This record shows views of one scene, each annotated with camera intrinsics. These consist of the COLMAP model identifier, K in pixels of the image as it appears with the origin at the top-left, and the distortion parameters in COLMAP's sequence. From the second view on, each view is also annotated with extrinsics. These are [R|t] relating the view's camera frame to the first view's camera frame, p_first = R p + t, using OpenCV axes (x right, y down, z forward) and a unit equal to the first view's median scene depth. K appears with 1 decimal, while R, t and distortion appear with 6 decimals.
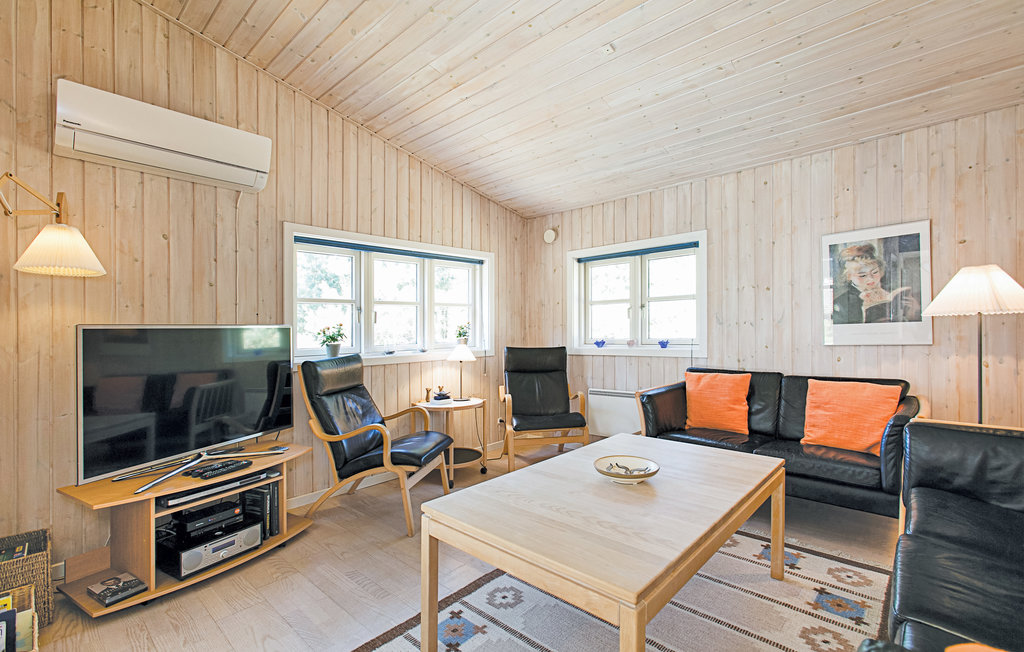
lens RADIAL K [[459.1, 0, 512.0], [0, 459.1, 326.0], [0, 0, 1]] dist [0.000048, -0.000001]
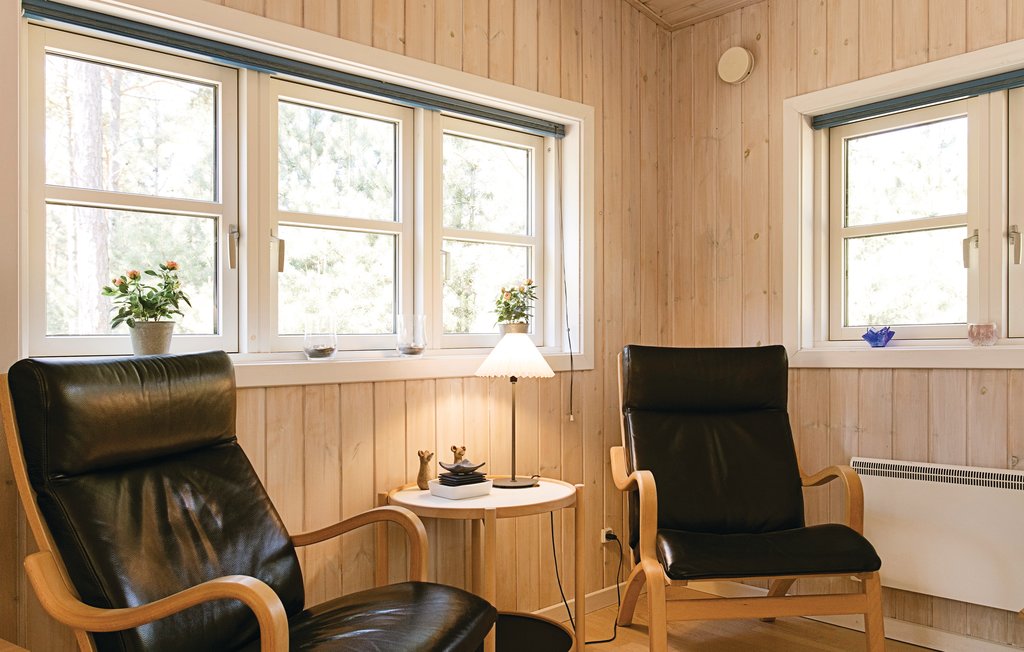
lens RADIAL K [[828.9, 0, 515.3], [0, 828.9, 345.2], [0, 0, 1]] dist [-0.003004, -0.001666]
pose [[0.996753, 0.002654, -0.080475, -0.055153], [-0.001664, 0.999922, 0.012365, 0.040627], [0.080502, -0.012191, 0.996680, 0.335160]]
